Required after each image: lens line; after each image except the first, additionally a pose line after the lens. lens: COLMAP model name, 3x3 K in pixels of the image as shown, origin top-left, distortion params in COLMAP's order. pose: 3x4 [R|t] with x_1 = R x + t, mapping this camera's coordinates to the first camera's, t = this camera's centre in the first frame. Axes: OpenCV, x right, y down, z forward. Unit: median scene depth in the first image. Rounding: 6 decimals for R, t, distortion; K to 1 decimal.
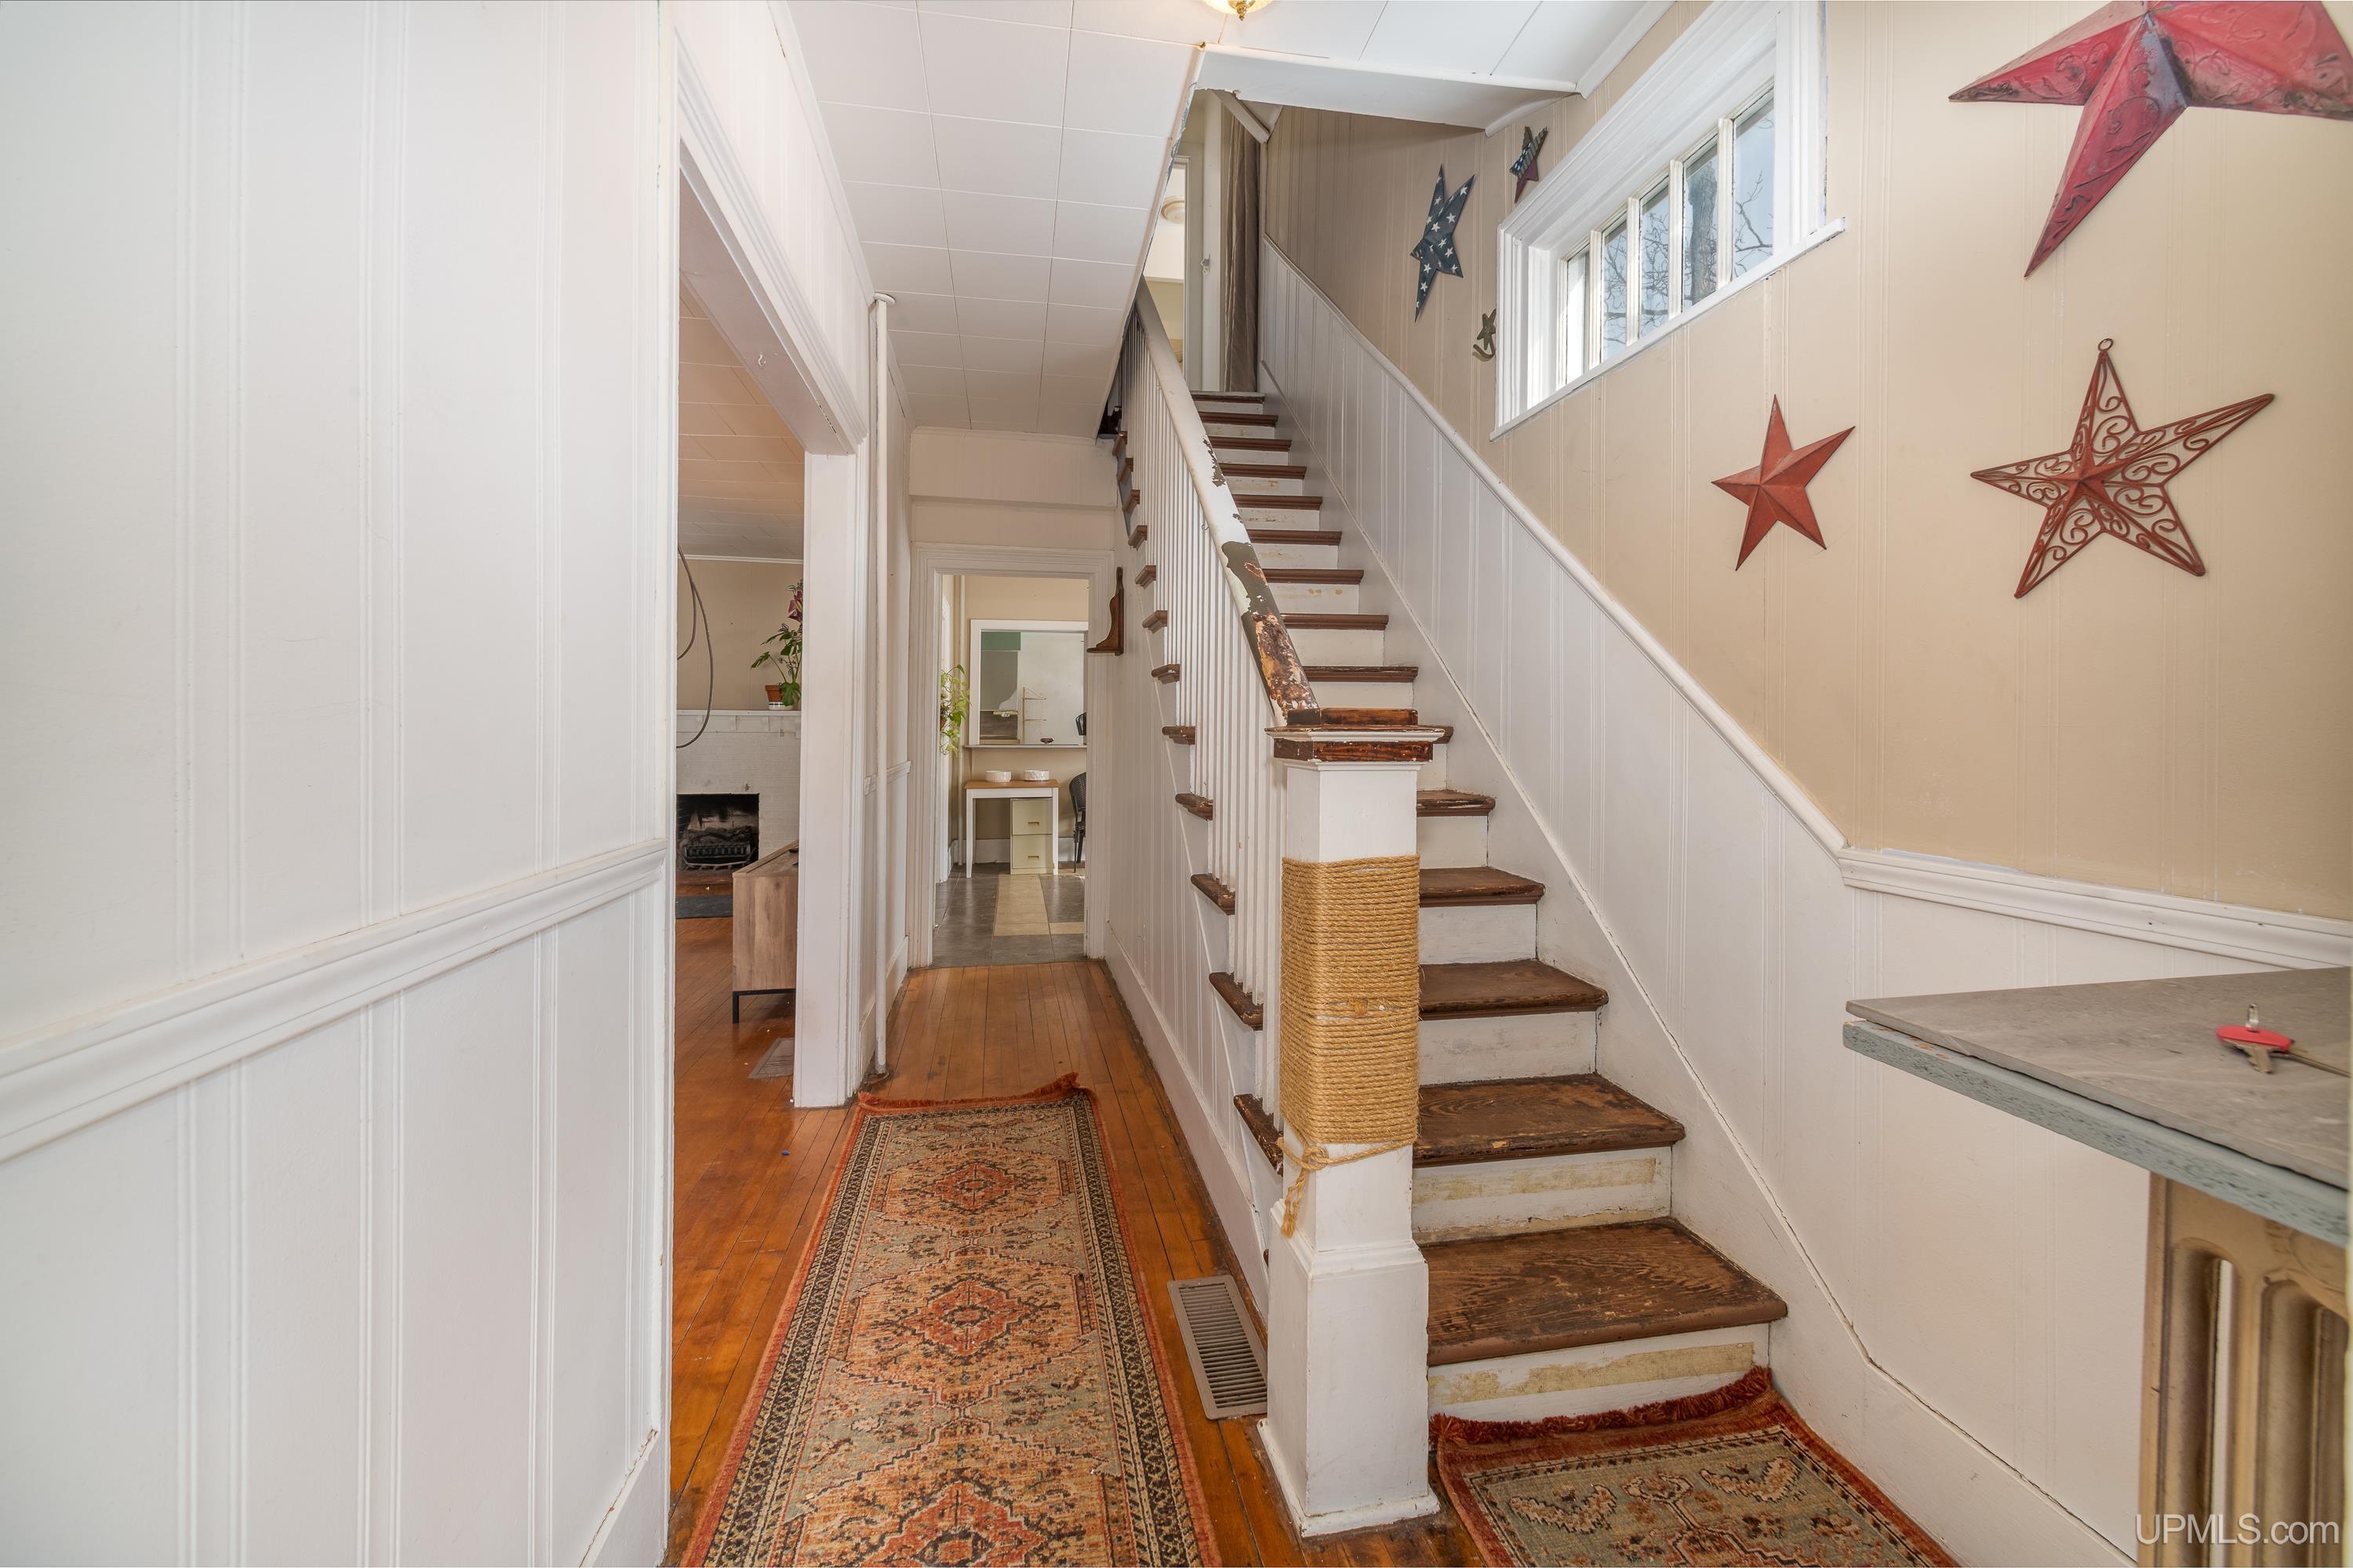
lens RADIAL K [[925.2, 0, 1213.5], [0, 925.2, 725.2], [0, 0, 1]] dist [0.004093, -0.000062]
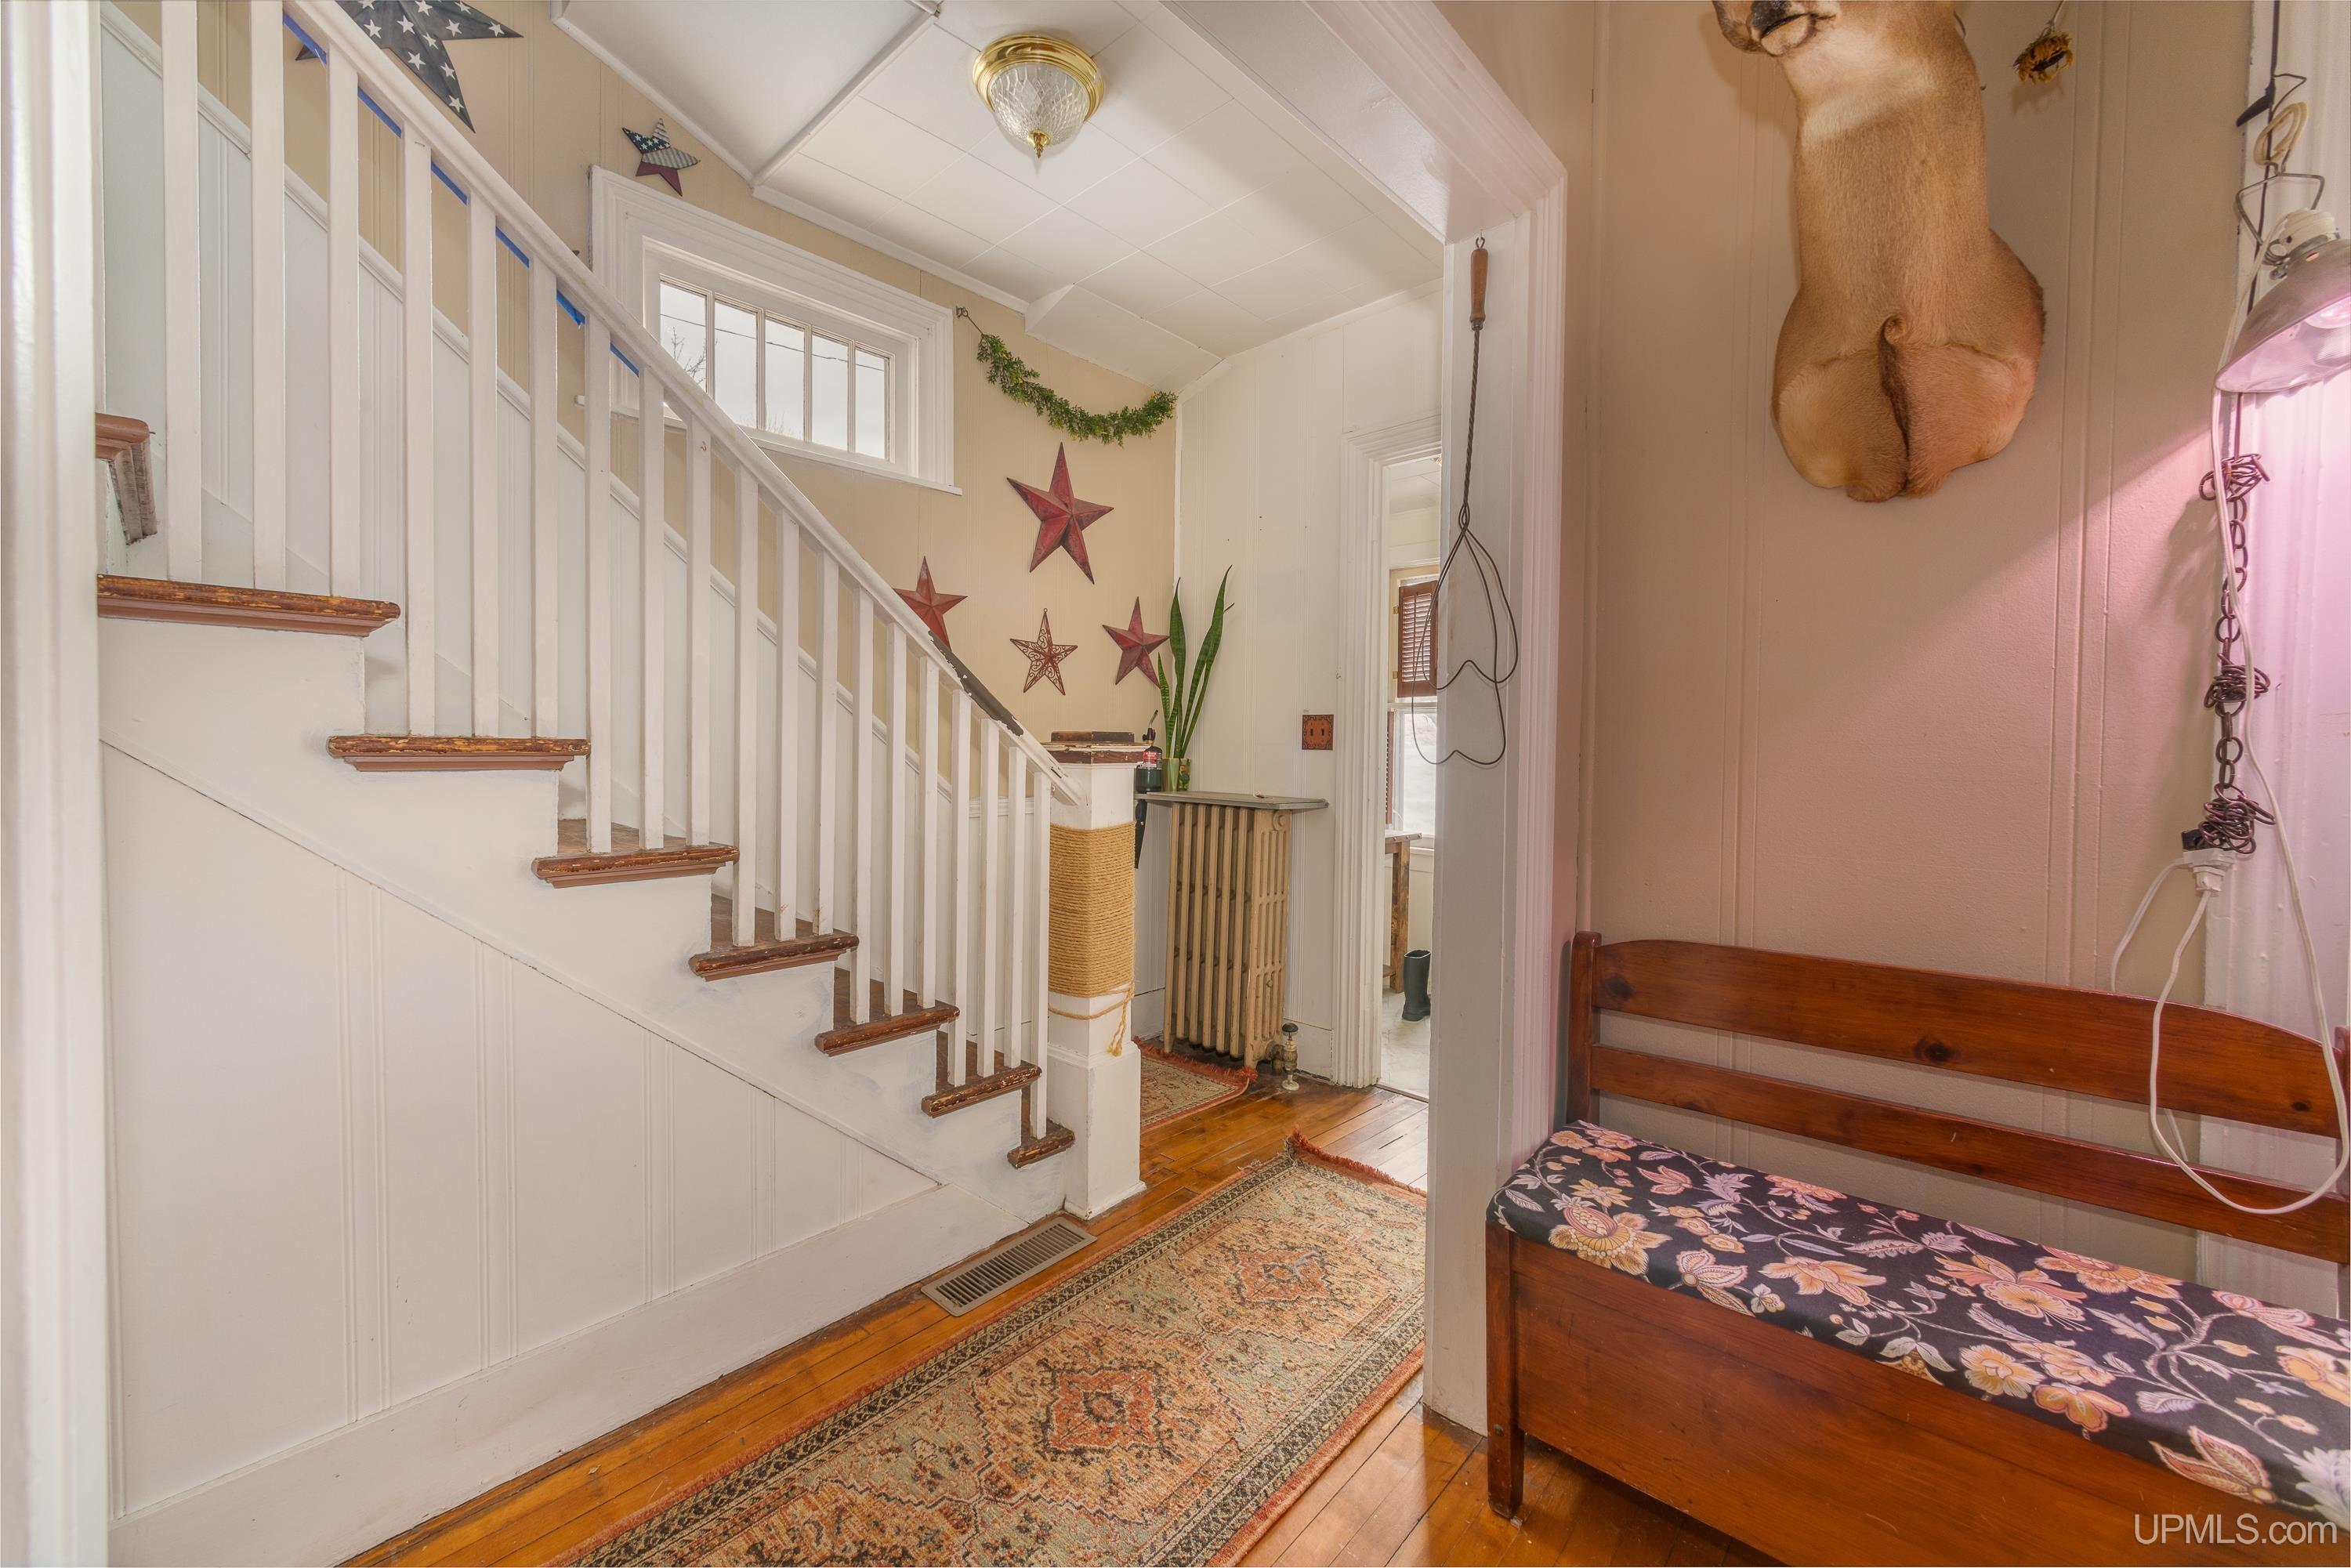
lens RADIAL K [[924.4, 0, 1176.0], [0, 924.4, 772.0], [0, 0, 1]] dist [0.004093, -0.000062]
pose [[-0.584919, -0.026740, 0.810651, -1.015931], [-0.009586, 0.999615, 0.026056, 0.009513], [-0.811035, 0.007470, -0.584950, 1.473792]]
